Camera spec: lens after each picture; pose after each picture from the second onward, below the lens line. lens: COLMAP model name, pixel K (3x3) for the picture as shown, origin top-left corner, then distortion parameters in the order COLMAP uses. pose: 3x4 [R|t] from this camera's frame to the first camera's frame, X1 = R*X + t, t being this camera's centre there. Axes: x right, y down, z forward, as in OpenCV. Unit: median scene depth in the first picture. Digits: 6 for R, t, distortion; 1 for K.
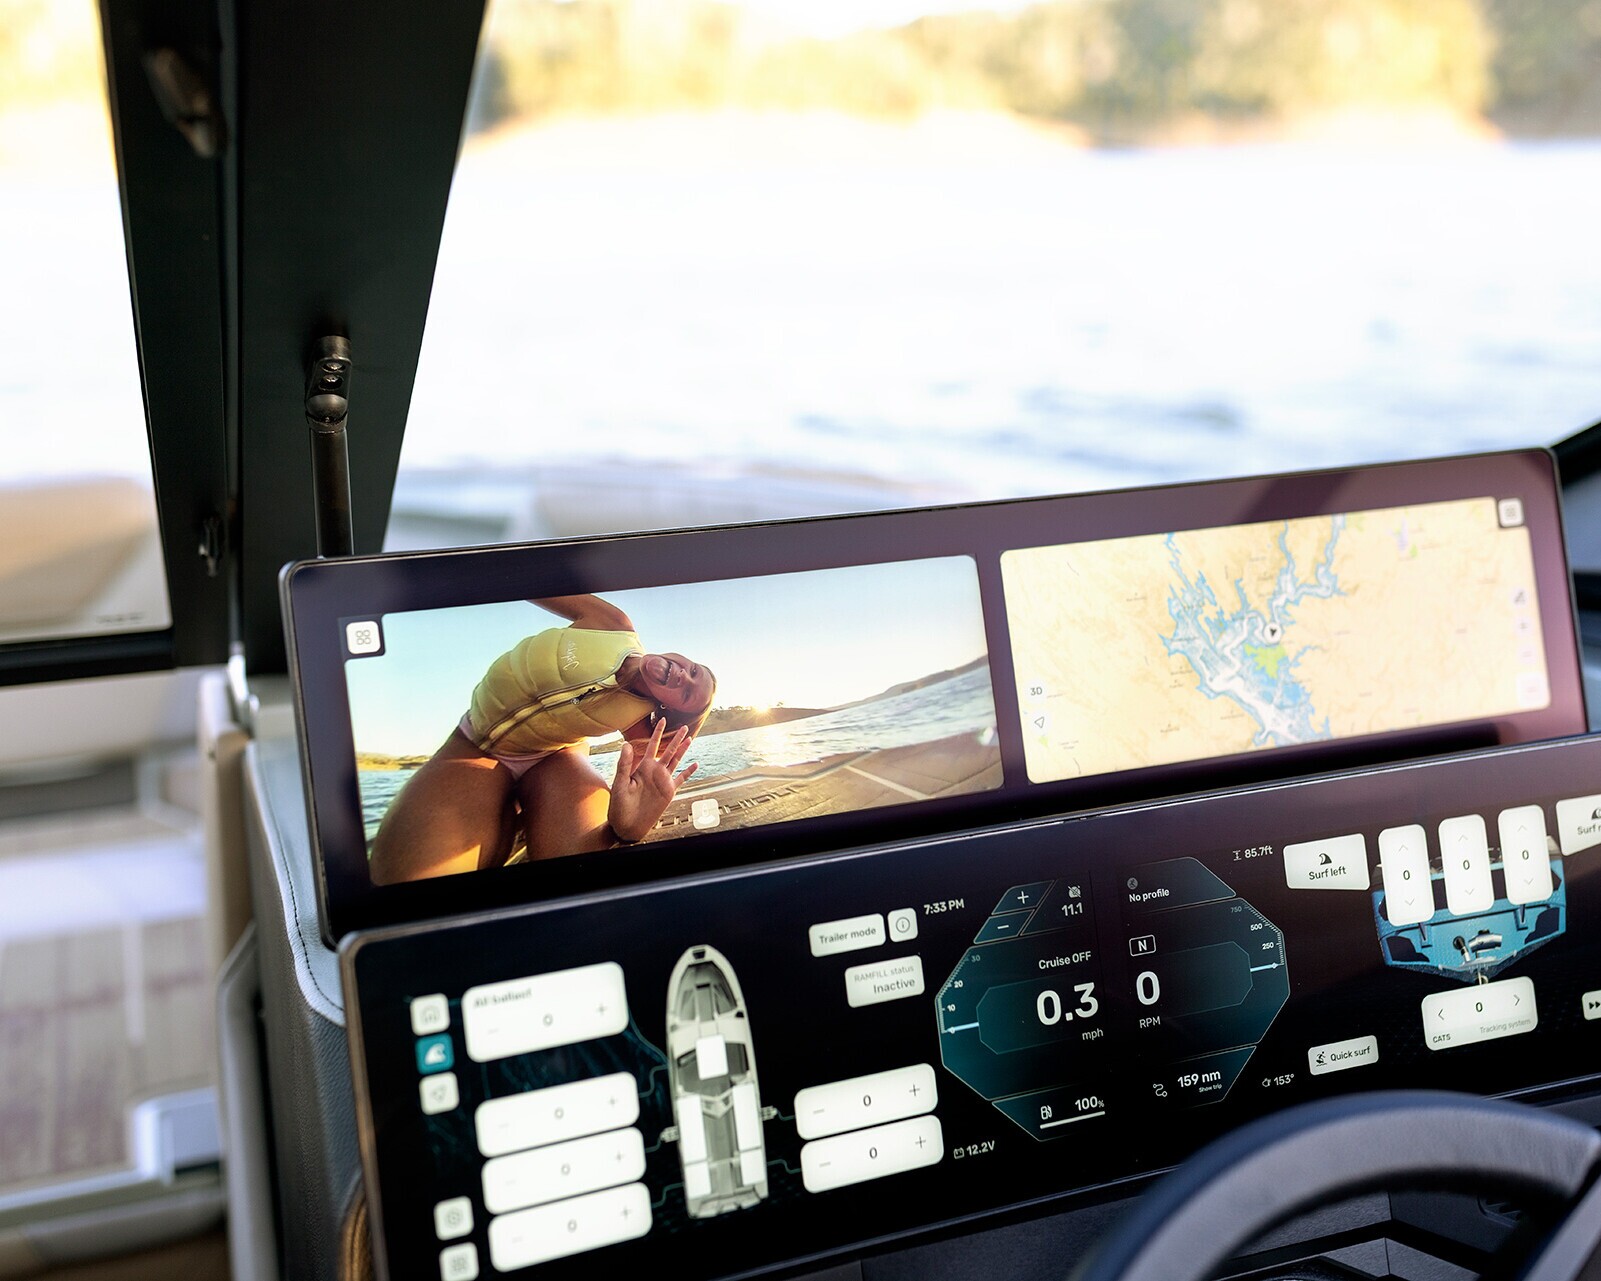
lens RADIAL K [[1830.3, 0, 800.5], [0, 1830.3, 640.5], [0, 0, 1]] dist [0.005545, -0.006687]
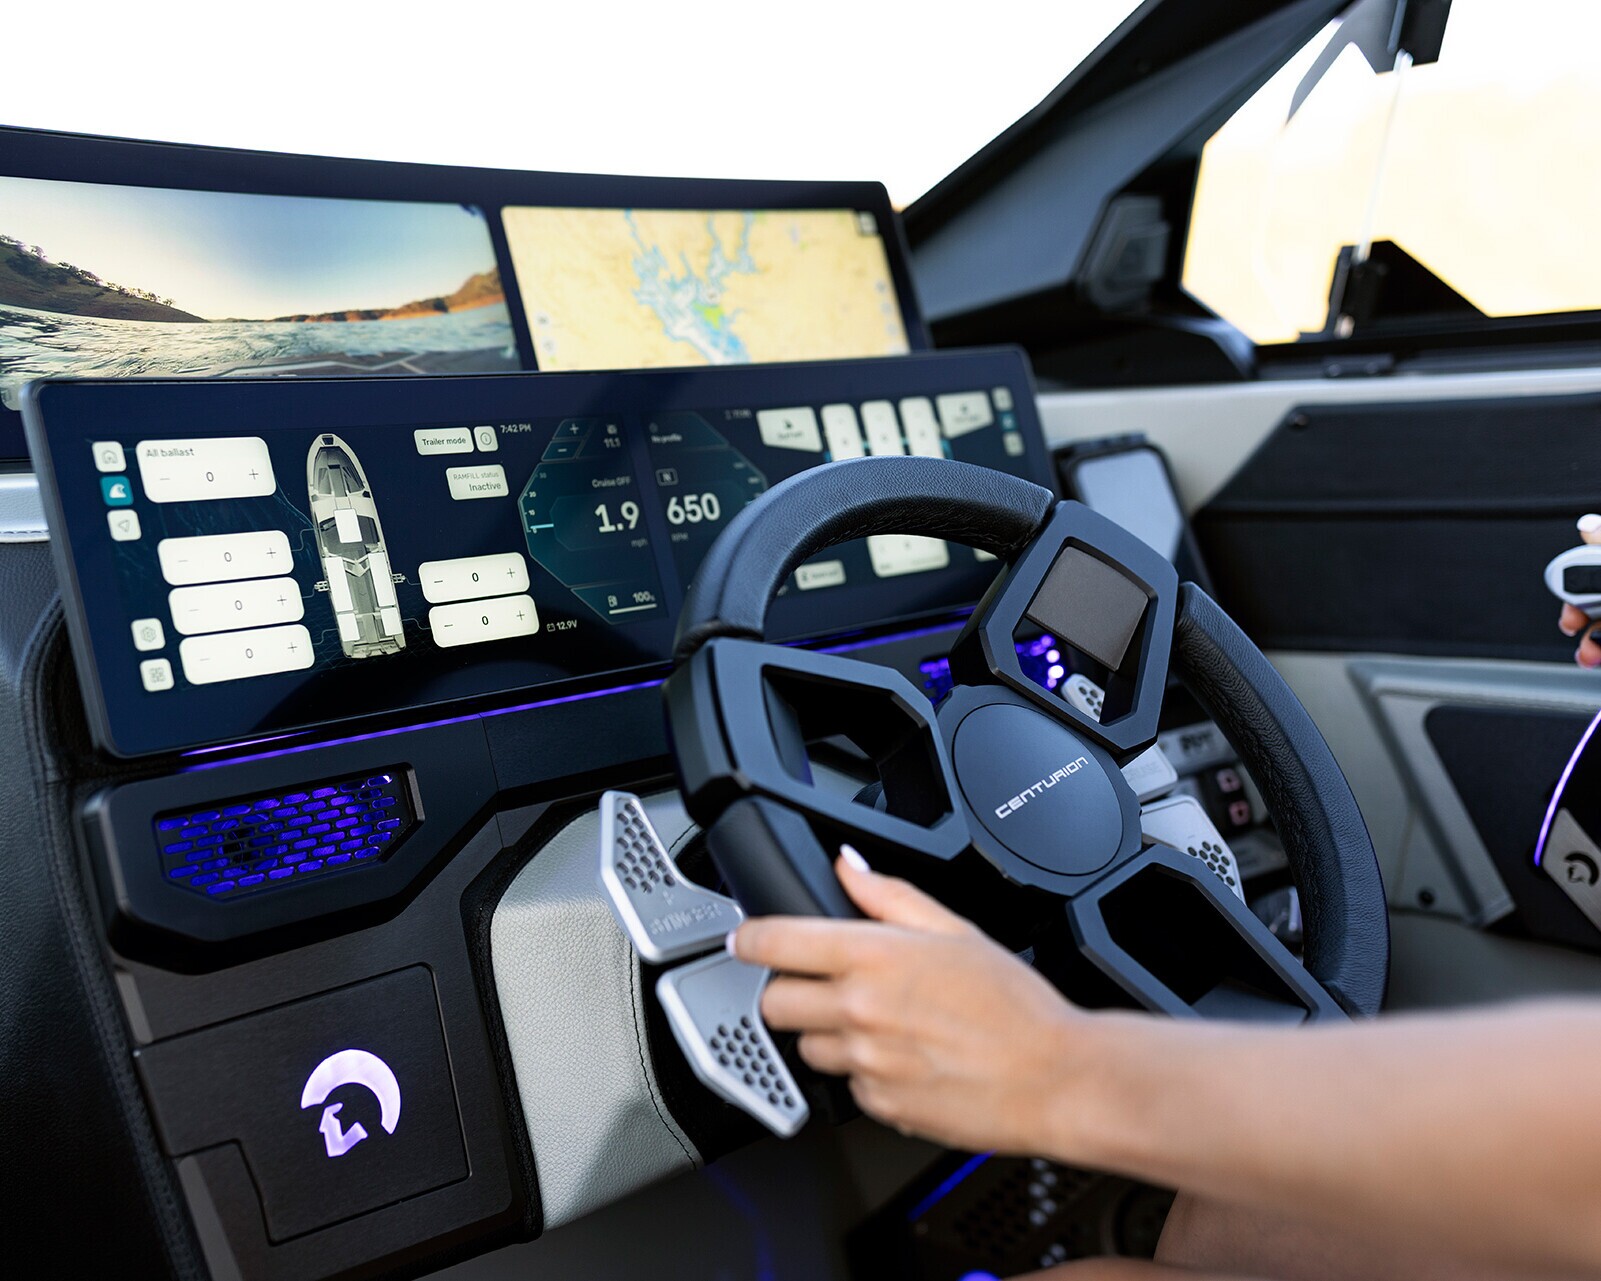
lens RADIAL K [[1830.3, 0, 800.5], [0, 1830.3, 640.5], [0, 0, 1]] dist [0.005545, -0.006687]
pose [[0.912116, -0.072958, 0.403388, -0.256456], [0.121992, 0.987761, -0.097194, 0.440485], [-0.391359, 0.137862, 0.909853, -0.153908]]
